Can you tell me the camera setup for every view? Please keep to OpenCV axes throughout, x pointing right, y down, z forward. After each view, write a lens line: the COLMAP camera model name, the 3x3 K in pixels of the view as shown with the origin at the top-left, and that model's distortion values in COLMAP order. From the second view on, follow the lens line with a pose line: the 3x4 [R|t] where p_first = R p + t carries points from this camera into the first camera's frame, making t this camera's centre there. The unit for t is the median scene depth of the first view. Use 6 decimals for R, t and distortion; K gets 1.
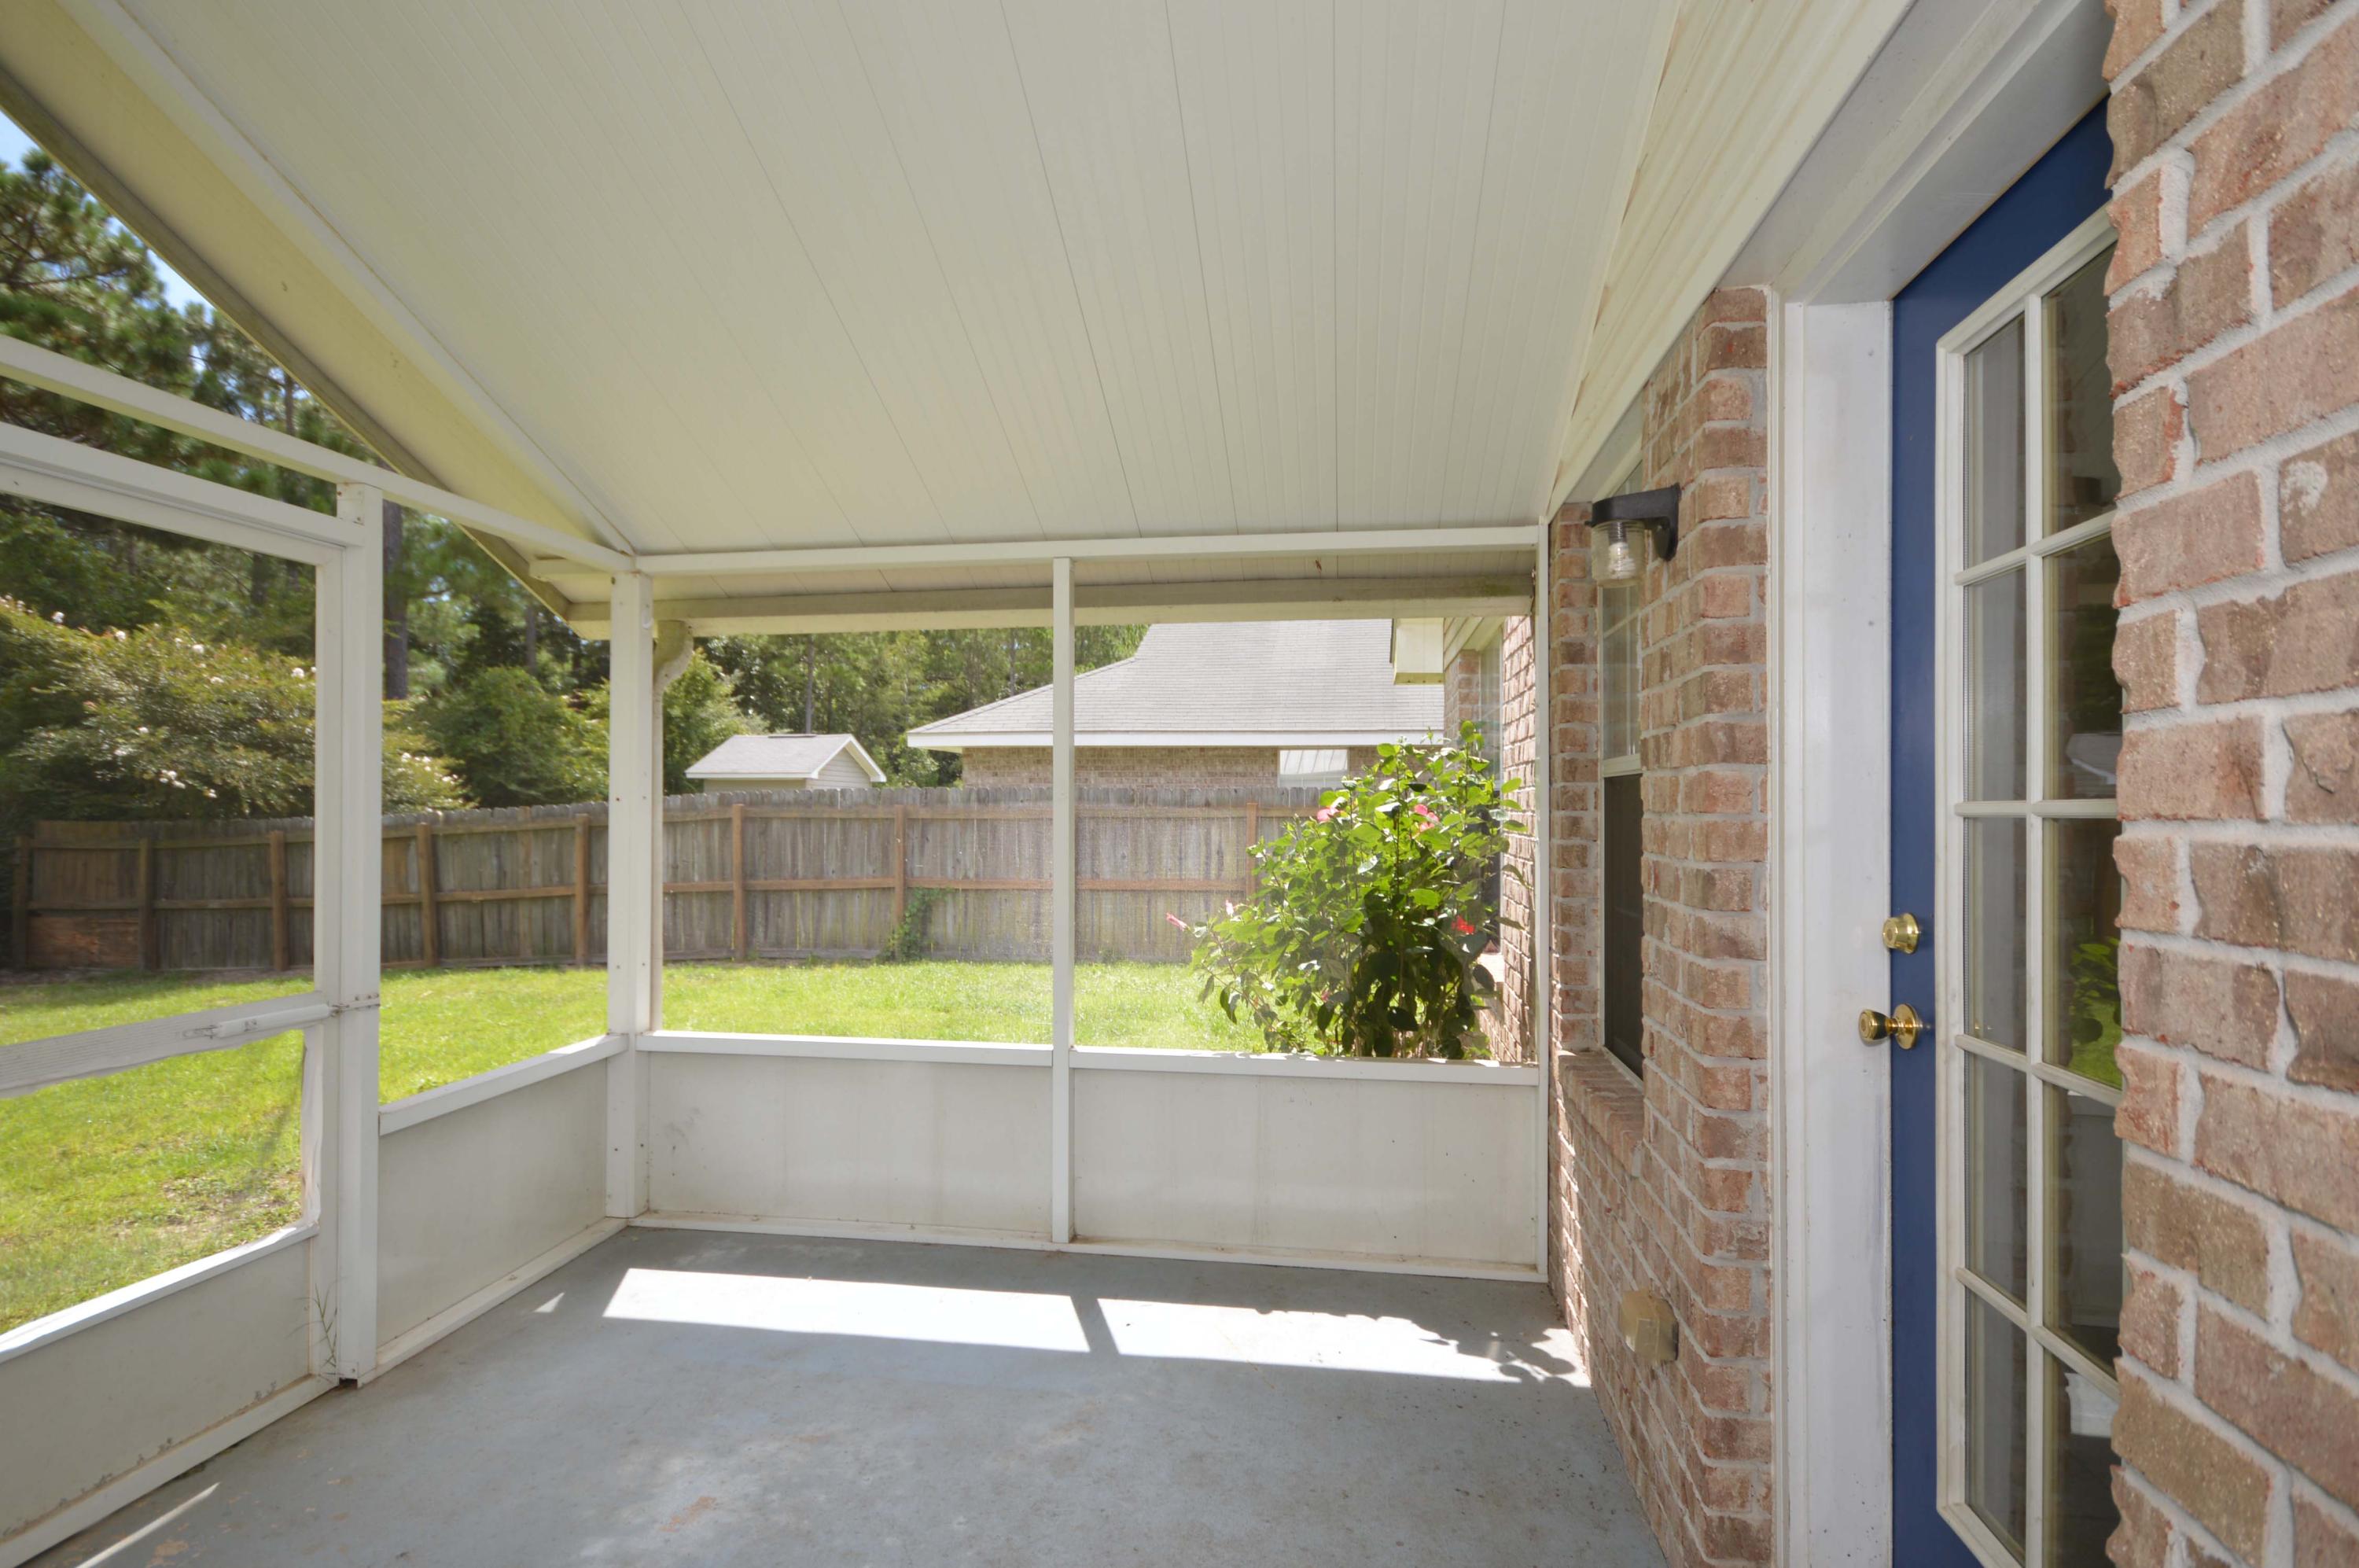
lens RADIAL K [[1171.7, 0, 1173.3], [0, 1171.7, 792.5], [0, 0, 1]] dist [0.015280, 0.000033]
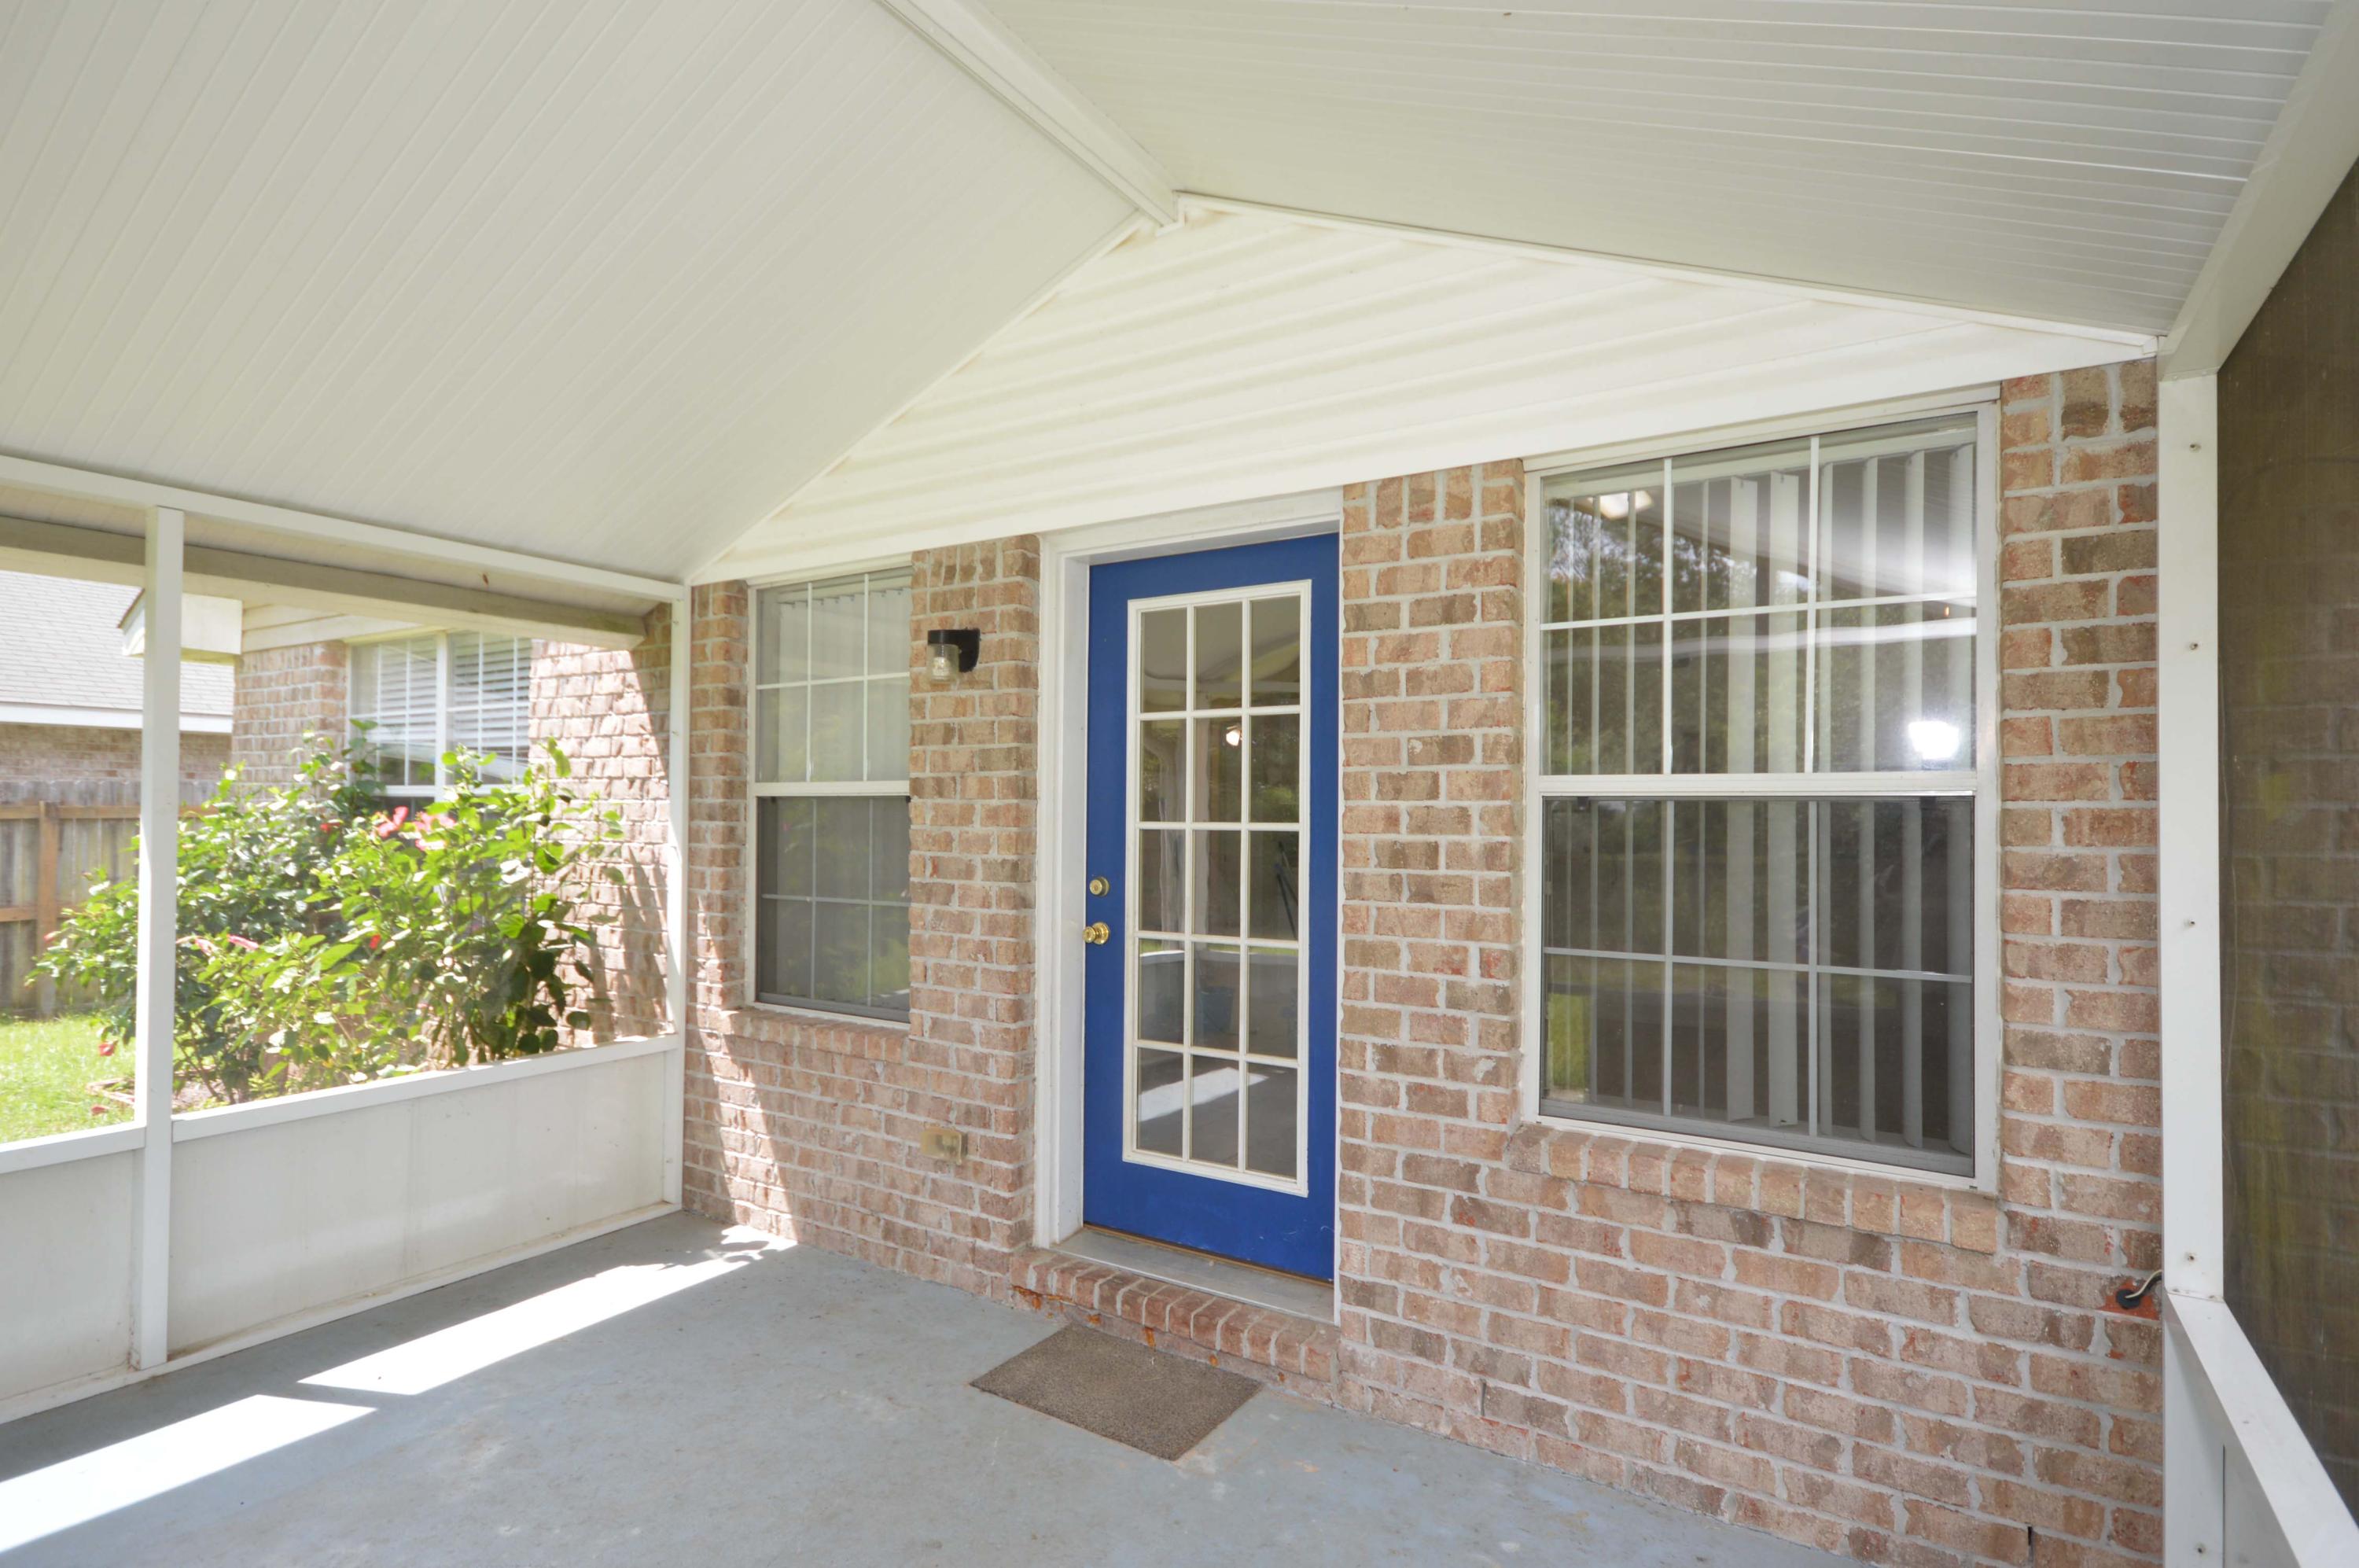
lens RADIAL K [[1229.3, 0, 1177.2], [0, 1229.3, 795.3], [0, 0, 1]] dist [0.013888, -0.002650]
pose [[0.374797, 0.011735, 0.927033, -2.686269], [-0.019103, 0.999805, -0.004933, -0.059350], [-0.926910, -0.015860, 0.374948, 0.201197]]
